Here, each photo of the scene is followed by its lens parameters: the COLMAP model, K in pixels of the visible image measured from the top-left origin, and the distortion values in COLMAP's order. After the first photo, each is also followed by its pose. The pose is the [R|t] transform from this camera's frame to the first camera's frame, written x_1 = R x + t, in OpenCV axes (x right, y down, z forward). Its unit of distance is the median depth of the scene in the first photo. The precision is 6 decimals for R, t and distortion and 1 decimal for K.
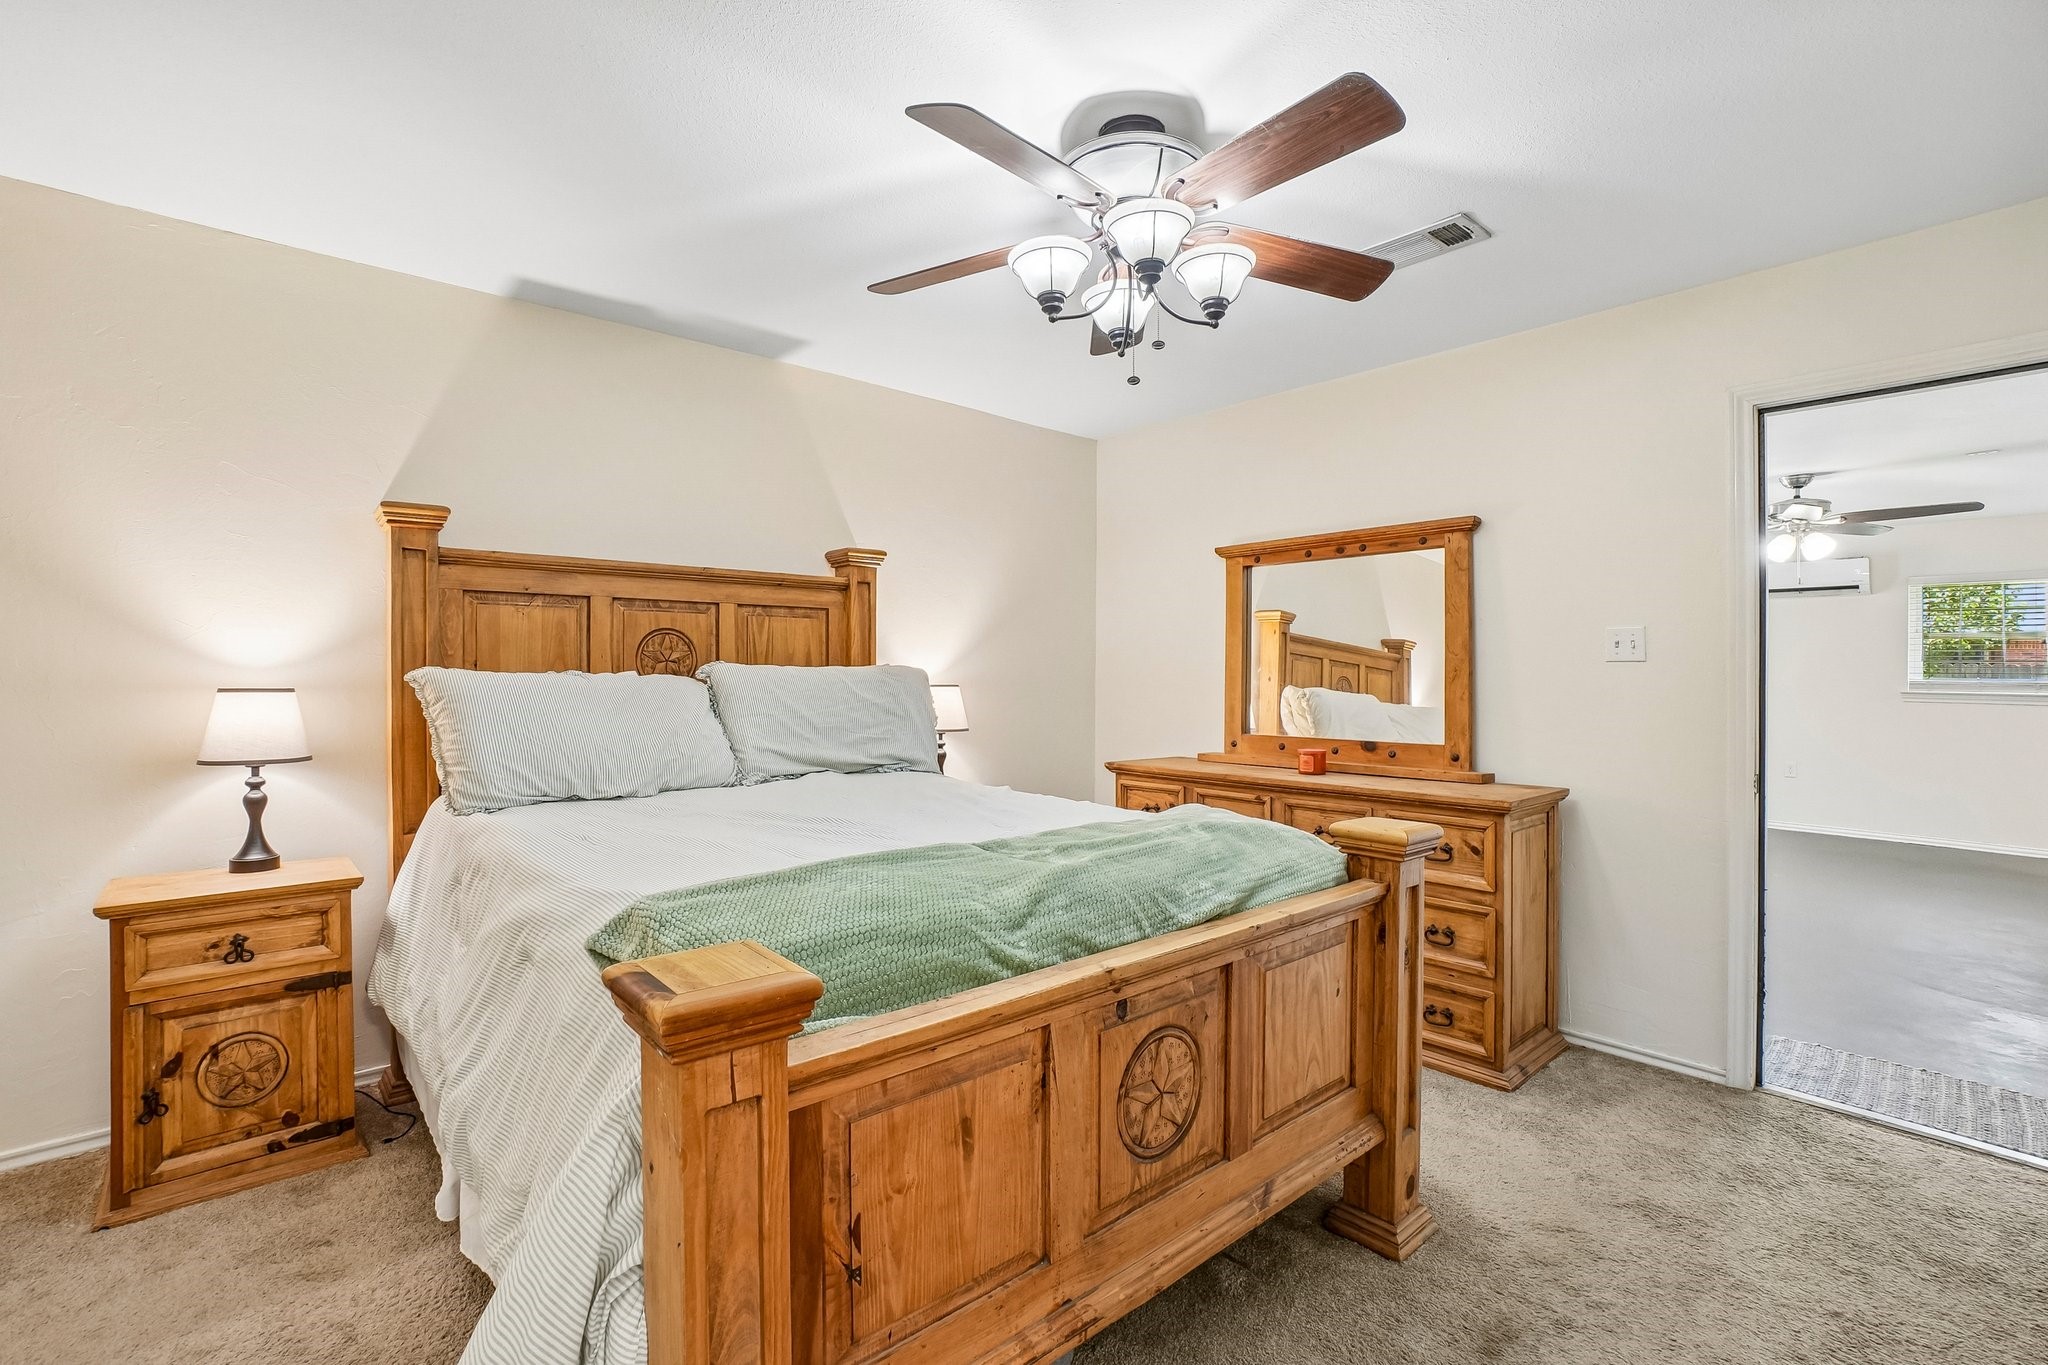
lens RADIAL K [[895.7, 0, 1025.9], [0, 895.7, 678.5], [0, 0, 1]] dist [-0.045438, 0.001995]
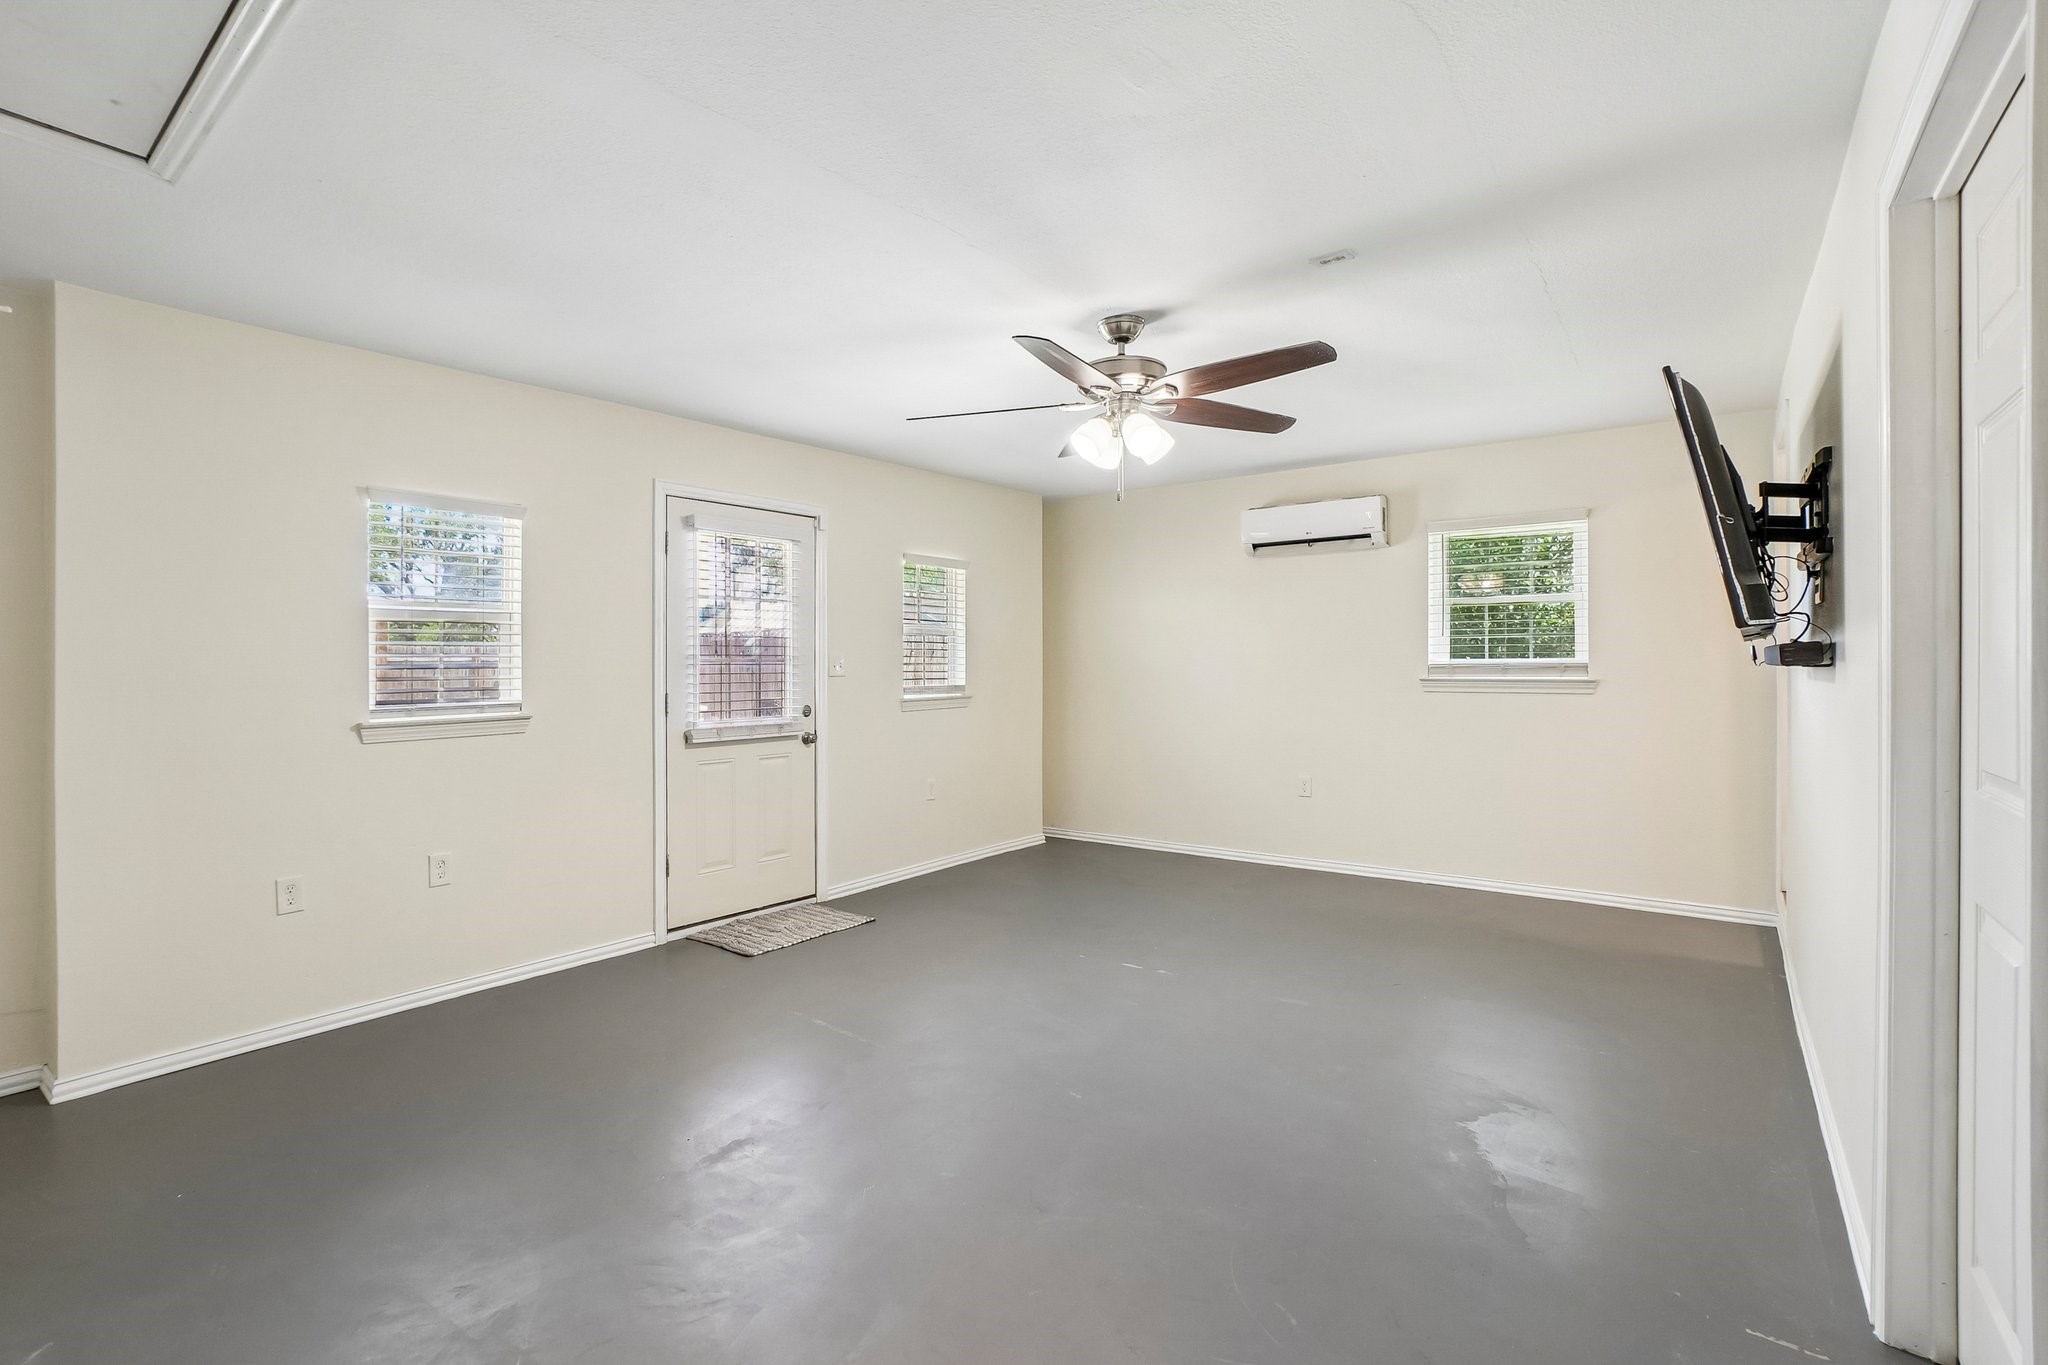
lens RADIAL K [[895.7, 0, 1025.6], [0, 895.7, 669.7], [0, 0, 1]] dist [-0.045438, 0.001995]
pose [[0.980417, -0.008314, 0.196758, 0.540934], [0.006392, 0.999925, 0.010404, -0.001772], [-0.196829, -0.008943, 0.980397, 0.315214]]
